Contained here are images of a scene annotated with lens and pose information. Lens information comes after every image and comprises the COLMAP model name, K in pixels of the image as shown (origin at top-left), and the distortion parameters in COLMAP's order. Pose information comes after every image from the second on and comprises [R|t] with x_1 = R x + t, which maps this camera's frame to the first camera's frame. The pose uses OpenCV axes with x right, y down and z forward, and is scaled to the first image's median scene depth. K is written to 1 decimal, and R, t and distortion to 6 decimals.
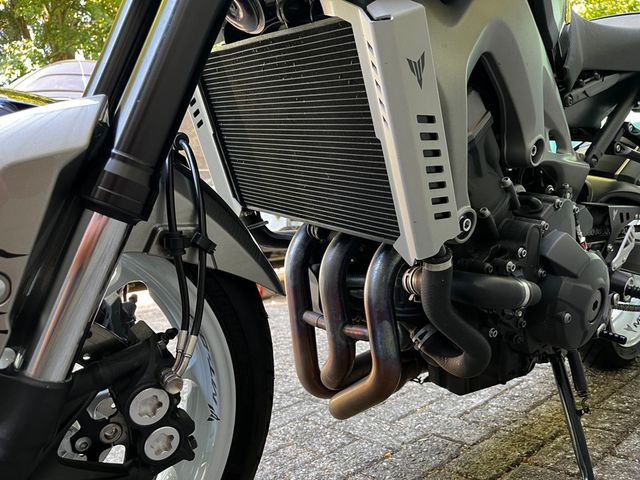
lens RADIAL K [[488.6, 0, 325.3], [0, 488.6, 242.9], [0, 0, 1]] dist [0.054138, -0.077388]
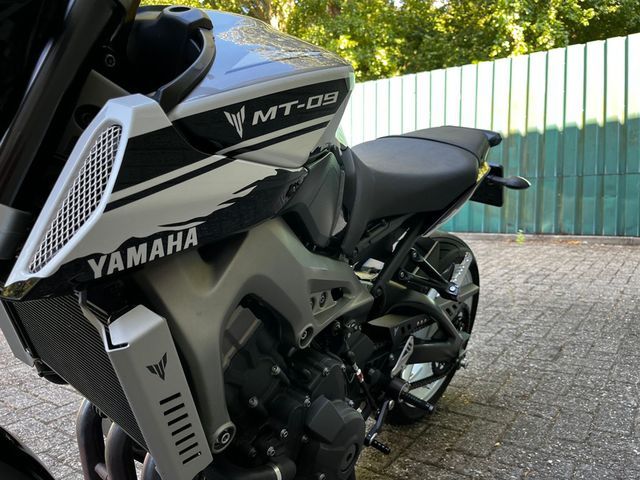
lens RADIAL K [[488.6, 0, 315.4], [0, 488.6, 234.7], [0, 0, 1]] dist [0.054138, -0.077388]
pose [[0.973082, 0.036734, 0.227515, 0.156145], [-0.049886, 0.997383, 0.052328, -0.431134], [-0.224997, -0.062270, 0.972368, -0.108422]]
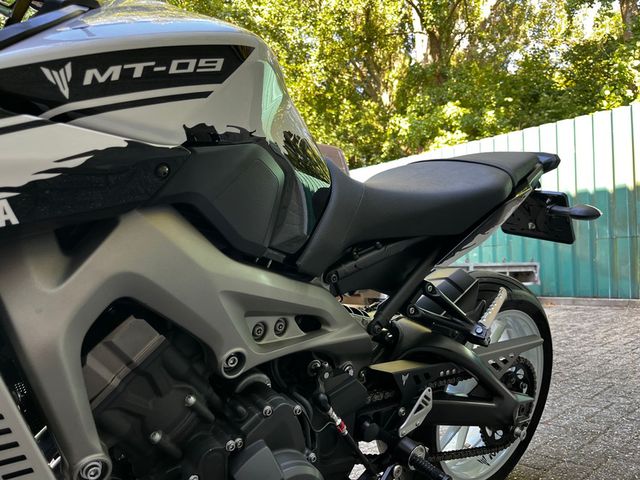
lens RADIAL K [[488.6, 0, 322.7], [0, 488.6, 243.5], [0, 0, 1]] dist [0.054138, -0.077388]
pose [[0.998954, 0.045451, -0.005034, 0.527708], [-0.045680, 0.996928, -0.063627, -0.325969], [0.002127, 0.063790, 0.997961, 0.006504]]
